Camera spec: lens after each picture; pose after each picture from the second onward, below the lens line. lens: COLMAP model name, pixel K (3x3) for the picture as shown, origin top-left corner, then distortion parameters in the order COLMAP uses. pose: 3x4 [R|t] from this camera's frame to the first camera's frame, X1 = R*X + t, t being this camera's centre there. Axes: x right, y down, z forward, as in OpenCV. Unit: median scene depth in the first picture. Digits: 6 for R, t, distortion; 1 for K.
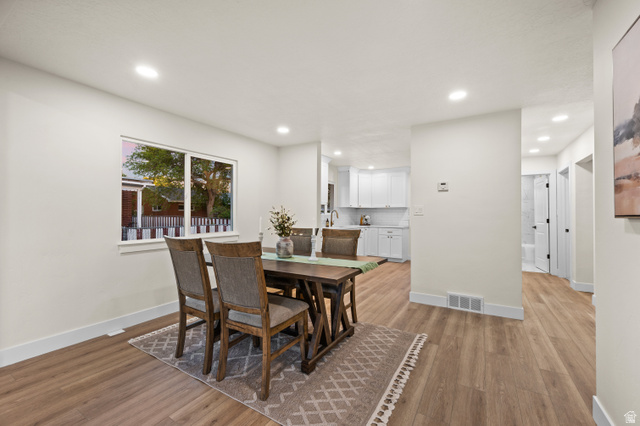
lens RADIAL K [[258.1, 0, 321.0], [0, 258.1, 213.3], [0, 0, 1]] dist [-0.000205, -0.000292]
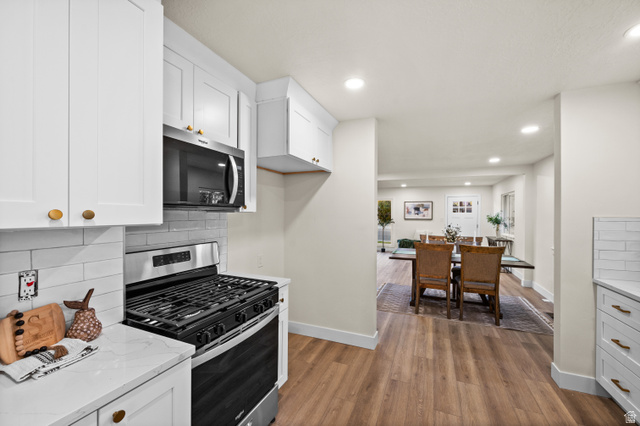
lens RADIAL K [[258.1, 0, 319.3], [0, 258.1, 213.0], [0, 0, 1]] dist [-0.000205, -0.000292]
pose [[-0.989486, -0.003657, -0.144586, 0.856852], [-0.002092, 0.999938, -0.010975, -0.073825], [0.144617, -0.010557, -0.989431, 2.363047]]
